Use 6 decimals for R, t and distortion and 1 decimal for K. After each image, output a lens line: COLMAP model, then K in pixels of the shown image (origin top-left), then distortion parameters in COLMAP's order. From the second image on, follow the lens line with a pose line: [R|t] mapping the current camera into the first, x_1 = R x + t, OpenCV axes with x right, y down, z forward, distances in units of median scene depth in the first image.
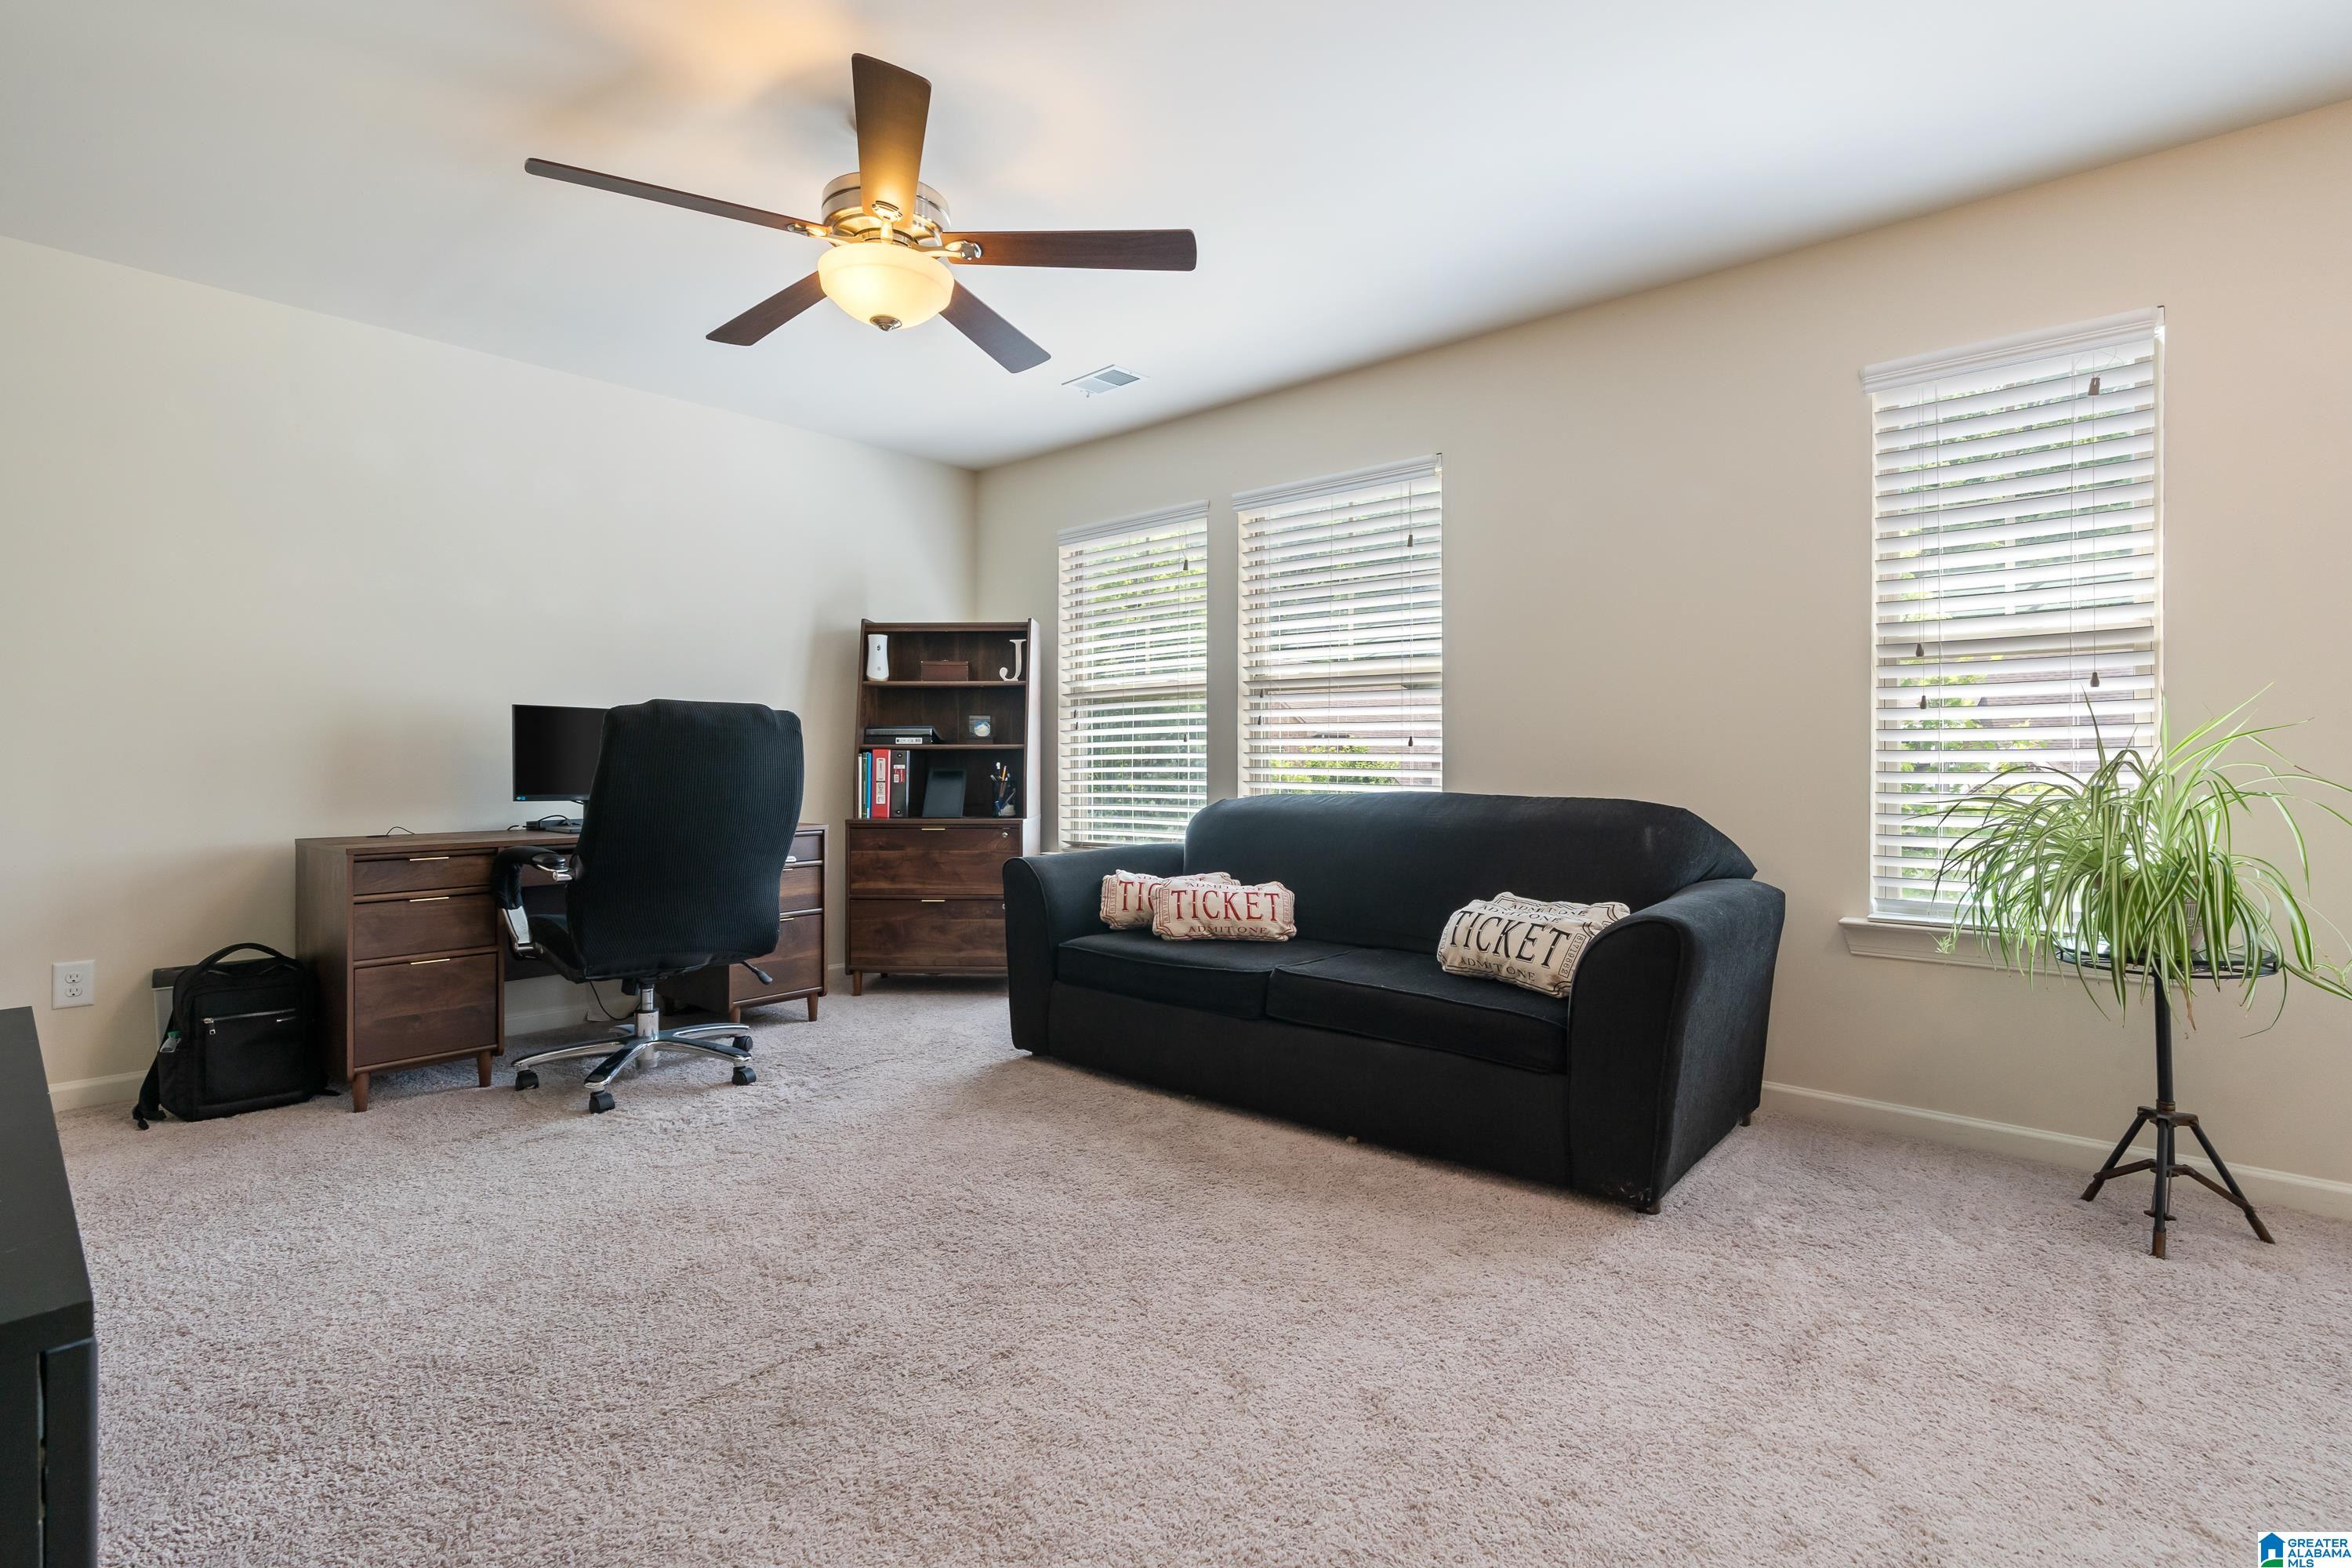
lens RADIAL K [[1074.1, 0, 1192.1], [0, 1074.1, 771.2], [0, 0, 1]] dist [-0.009493, 0.002355]
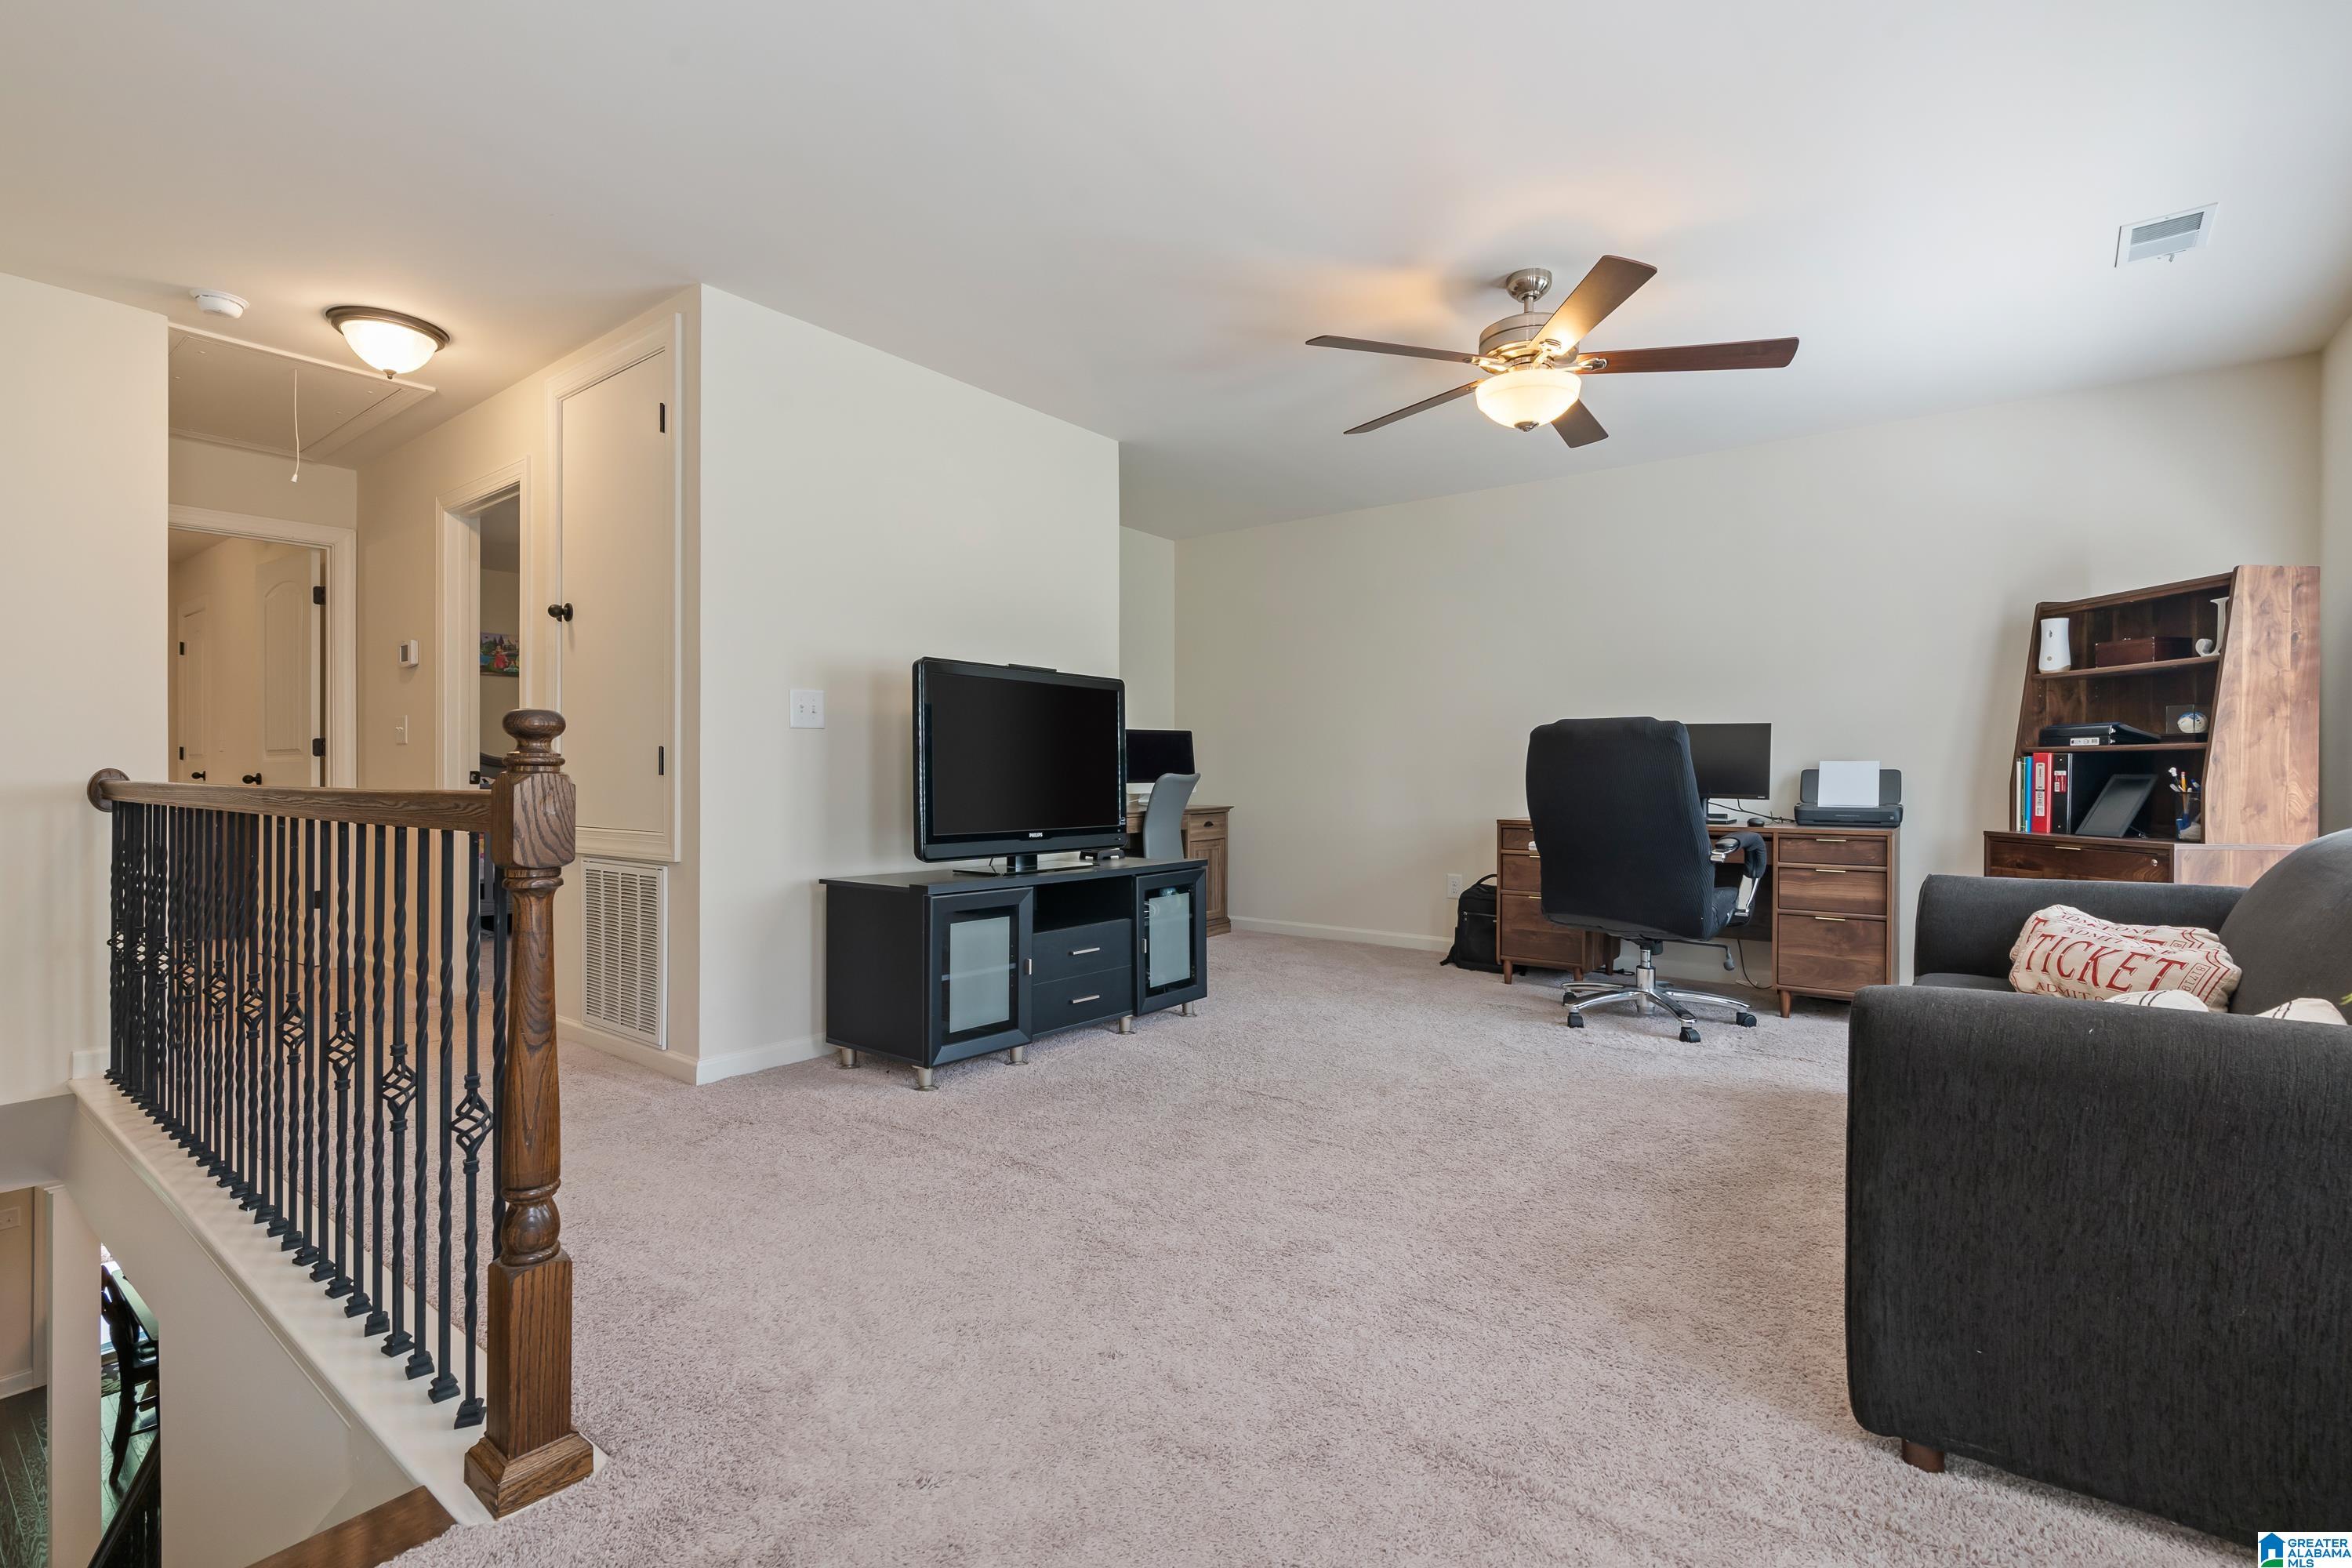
lens RADIAL K [[1074.1, 0, 1187.1], [0, 1074.1, 772.0], [0, 0, 1]] dist [-0.009493, 0.002355]
pose [[0.074195, 0.000287, -0.997244, 0.509881], [-0.013605, 0.999907, -0.000725, 0.004949], [0.997151, 0.013621, 0.074192, 0.256952]]
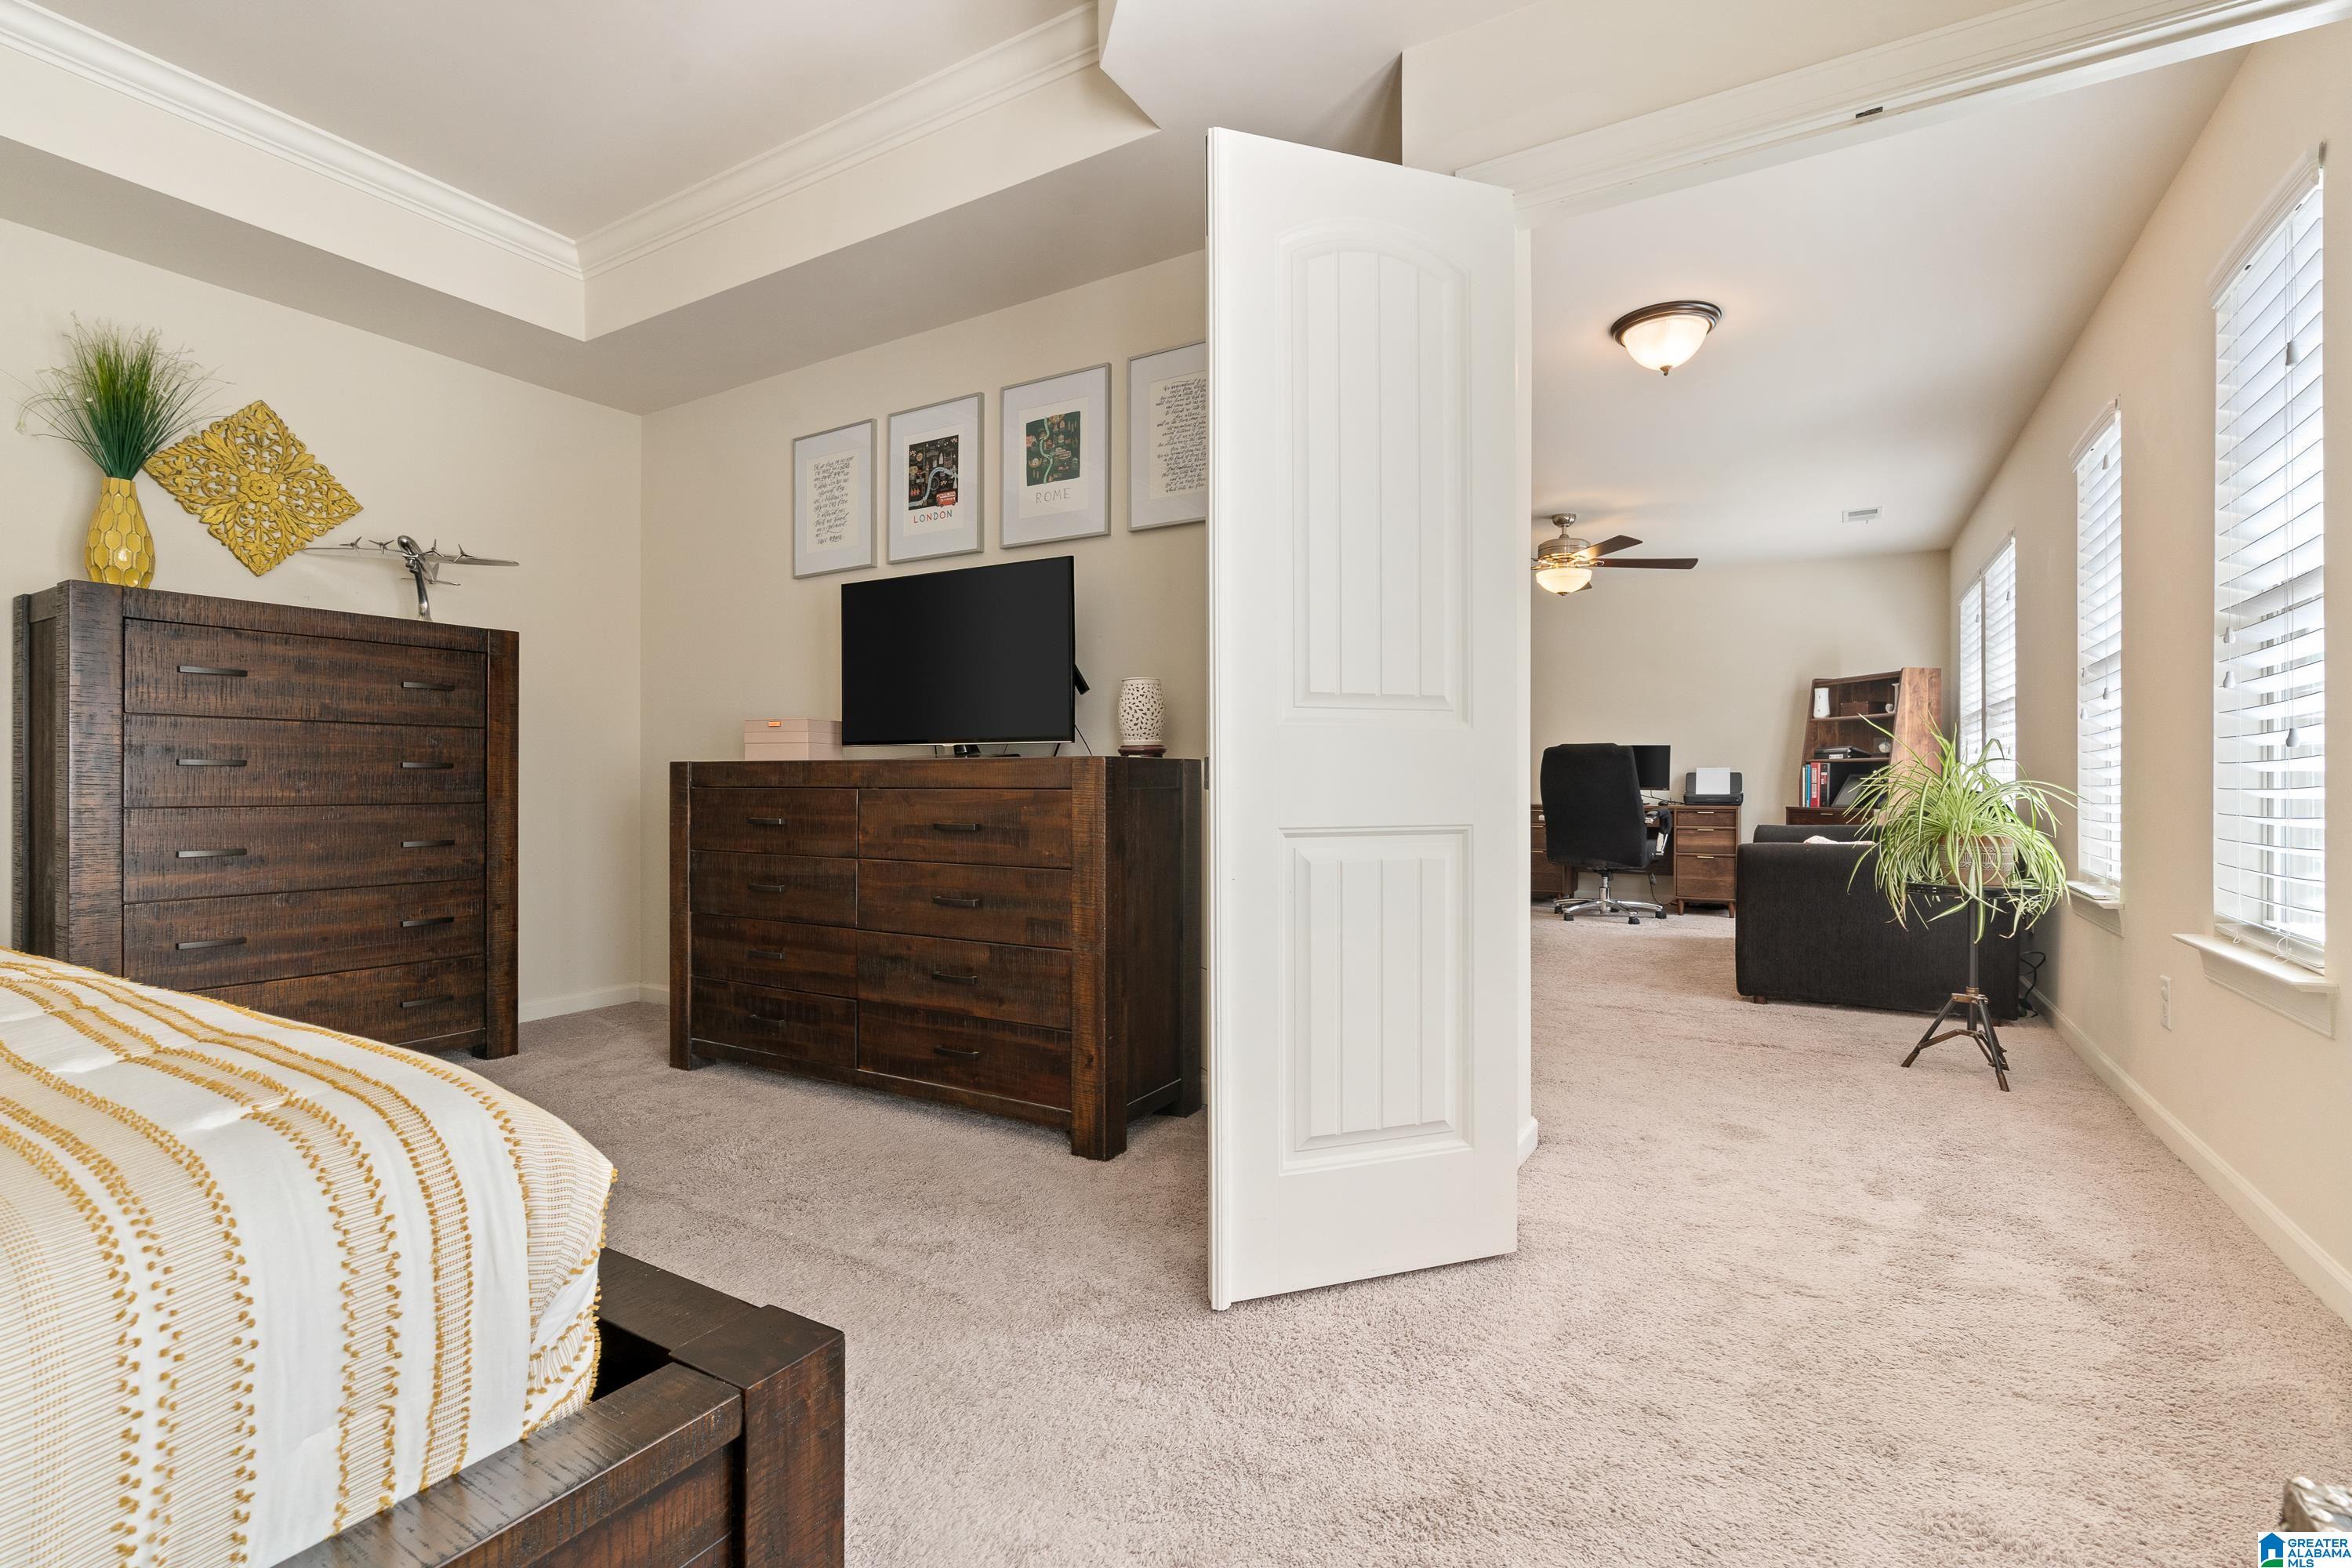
lens RADIAL K [[1074.1, 0, 1190.3], [0, 1074.1, 779.1], [0, 0, 1]] dist [-0.009493, 0.002355]
pose [[0.196930, -0.000813, -0.980417, 1.051640], [-0.008465, 0.999961, -0.002530, 0.015303], [0.980381, 0.008798, 0.196915, -0.191545]]
